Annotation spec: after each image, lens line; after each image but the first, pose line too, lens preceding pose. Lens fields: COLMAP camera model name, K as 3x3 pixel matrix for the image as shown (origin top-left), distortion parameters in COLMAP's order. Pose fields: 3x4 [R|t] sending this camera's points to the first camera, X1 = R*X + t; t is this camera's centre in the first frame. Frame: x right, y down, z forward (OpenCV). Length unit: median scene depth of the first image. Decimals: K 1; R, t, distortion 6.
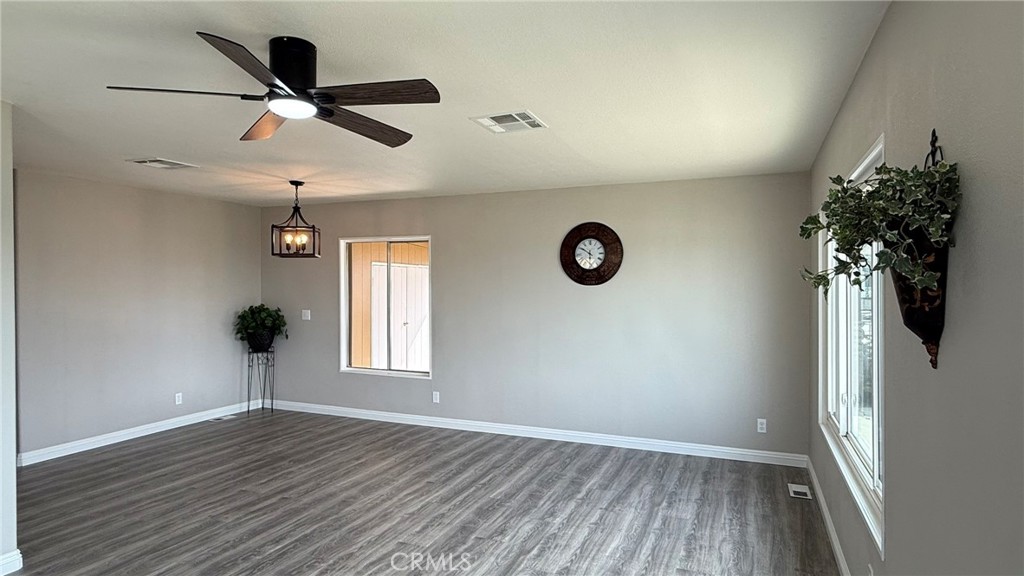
lens RADIAL K [[574.1, 0, 511.3], [0, 574.1, 288.5], [0, 0, 1]] dist [-0.001260, -0.001422]
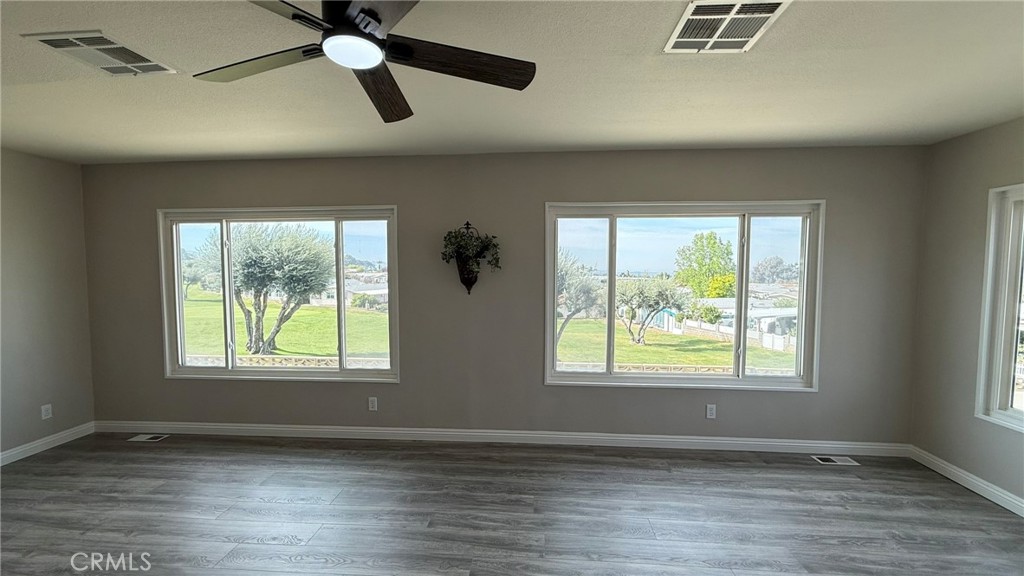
lens RADIAL K [[409.8, 0, 512.3], [0, 409.8, 287.9], [0, 0, 1]] dist [0.000473, 0.000104]
pose [[-0.315721, -0.047350, 0.947670, -0.523400], [0.004691, 0.998664, 0.051460, -0.006427], [-0.948840, 0.020692, -0.315077, 0.505190]]
